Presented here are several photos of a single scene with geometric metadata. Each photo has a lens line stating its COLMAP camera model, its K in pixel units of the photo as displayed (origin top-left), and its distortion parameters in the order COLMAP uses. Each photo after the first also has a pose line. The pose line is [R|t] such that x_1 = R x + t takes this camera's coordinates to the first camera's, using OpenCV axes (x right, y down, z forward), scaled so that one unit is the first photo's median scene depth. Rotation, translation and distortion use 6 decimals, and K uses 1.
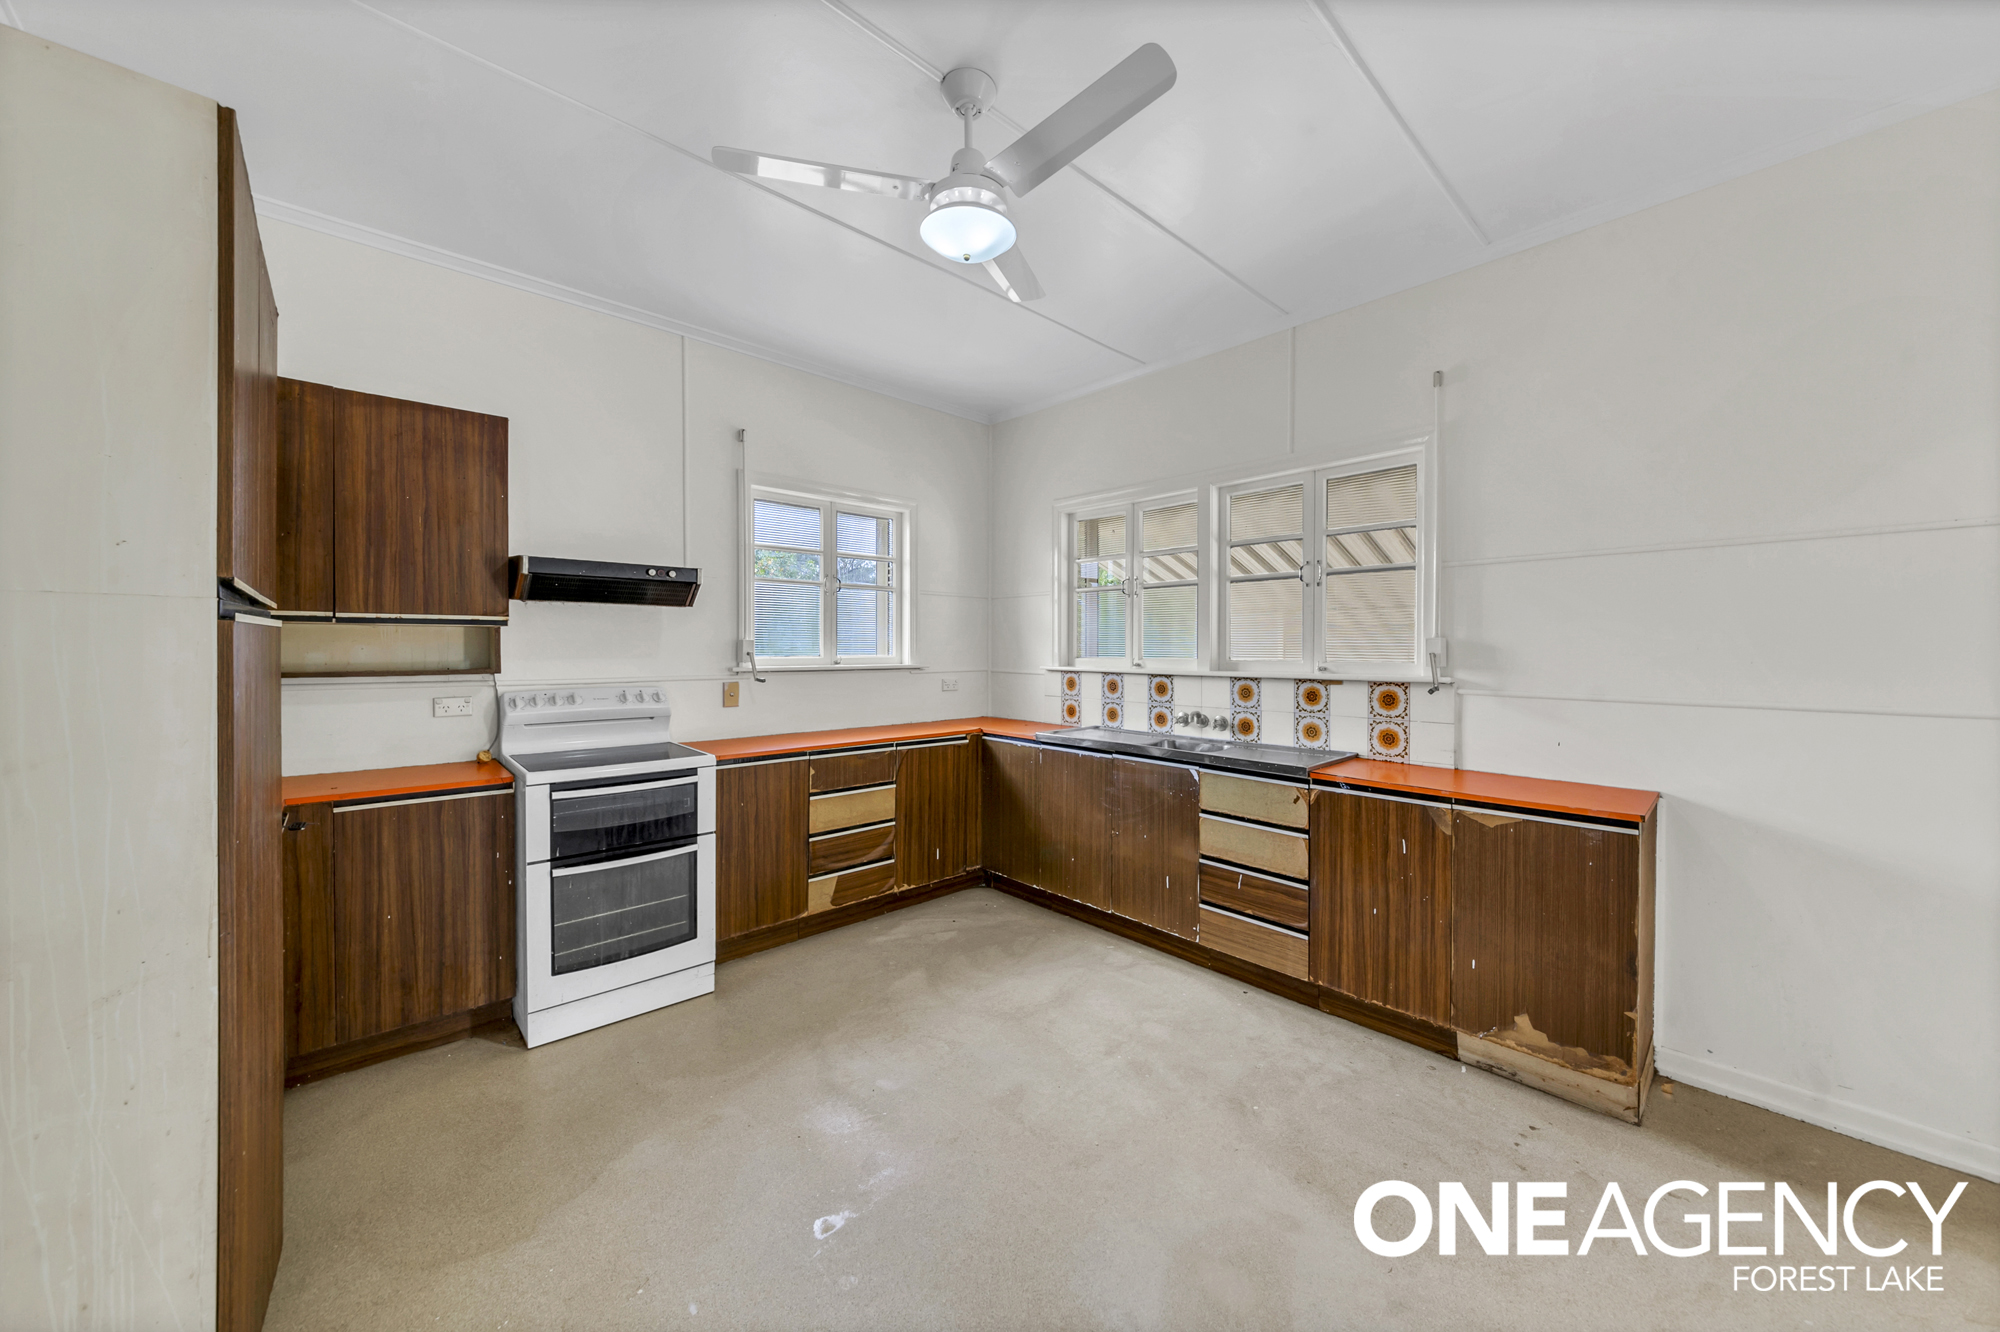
lens RADIAL K [[710.8, 0, 1000.0], [0, 710.8, 666.0], [0, 0, 1]] dist [-0.022014, -0.000080]
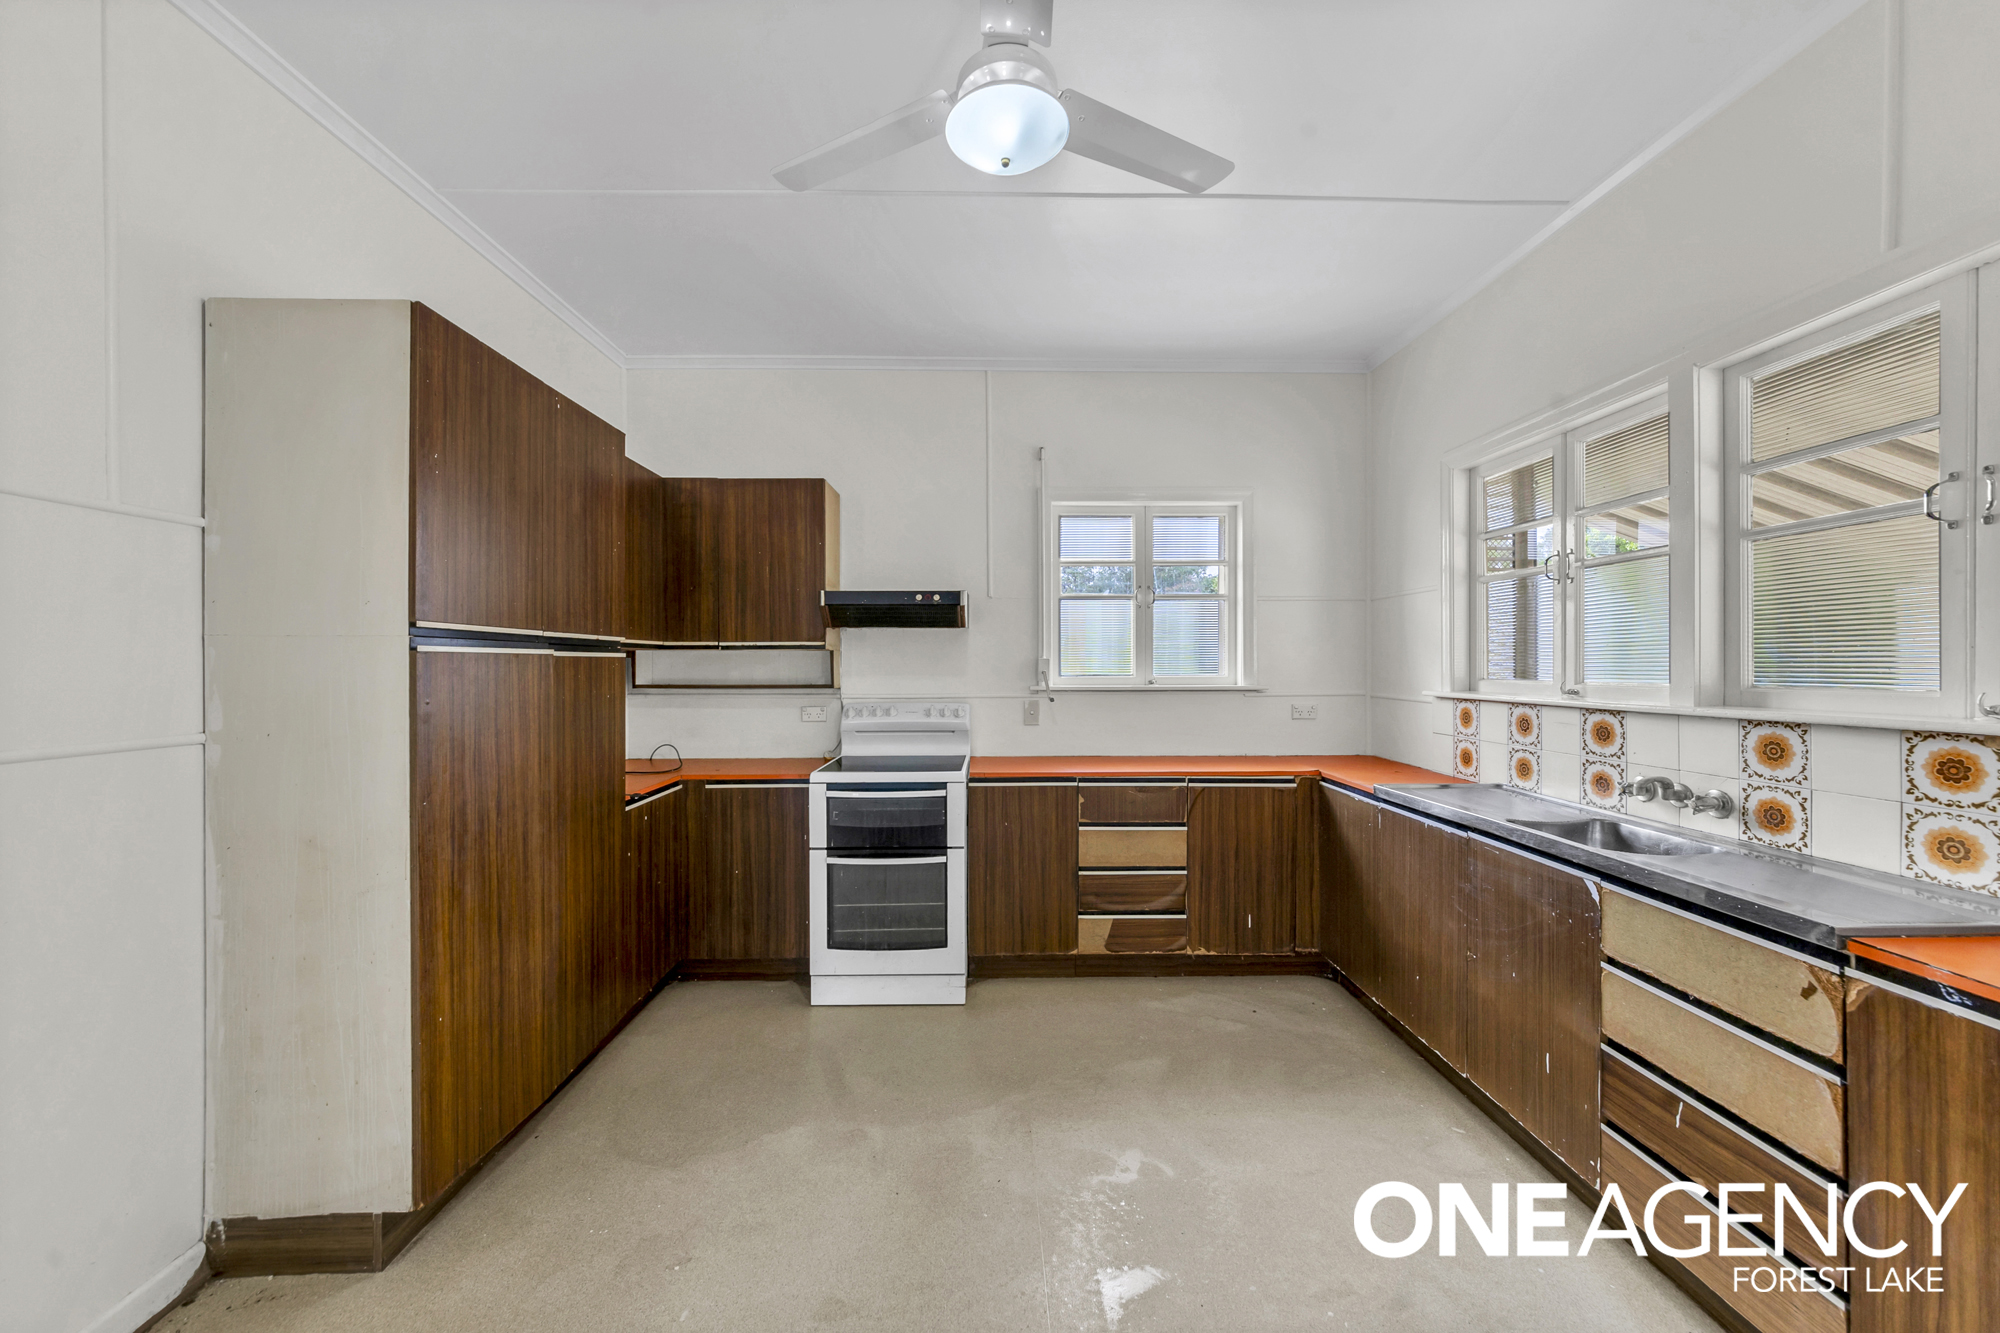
lens RADIAL K [[700.5, 0, 997.1], [0, 700.5, 674.5], [0, 0, 1]] dist [-0.001040, -0.000273]
pose [[0.741060, 0.004412, -0.671424, 0.273227], [-0.013344, 0.999878, -0.008157, -0.006327], [0.671306, 0.015004, 0.741028, 0.247907]]
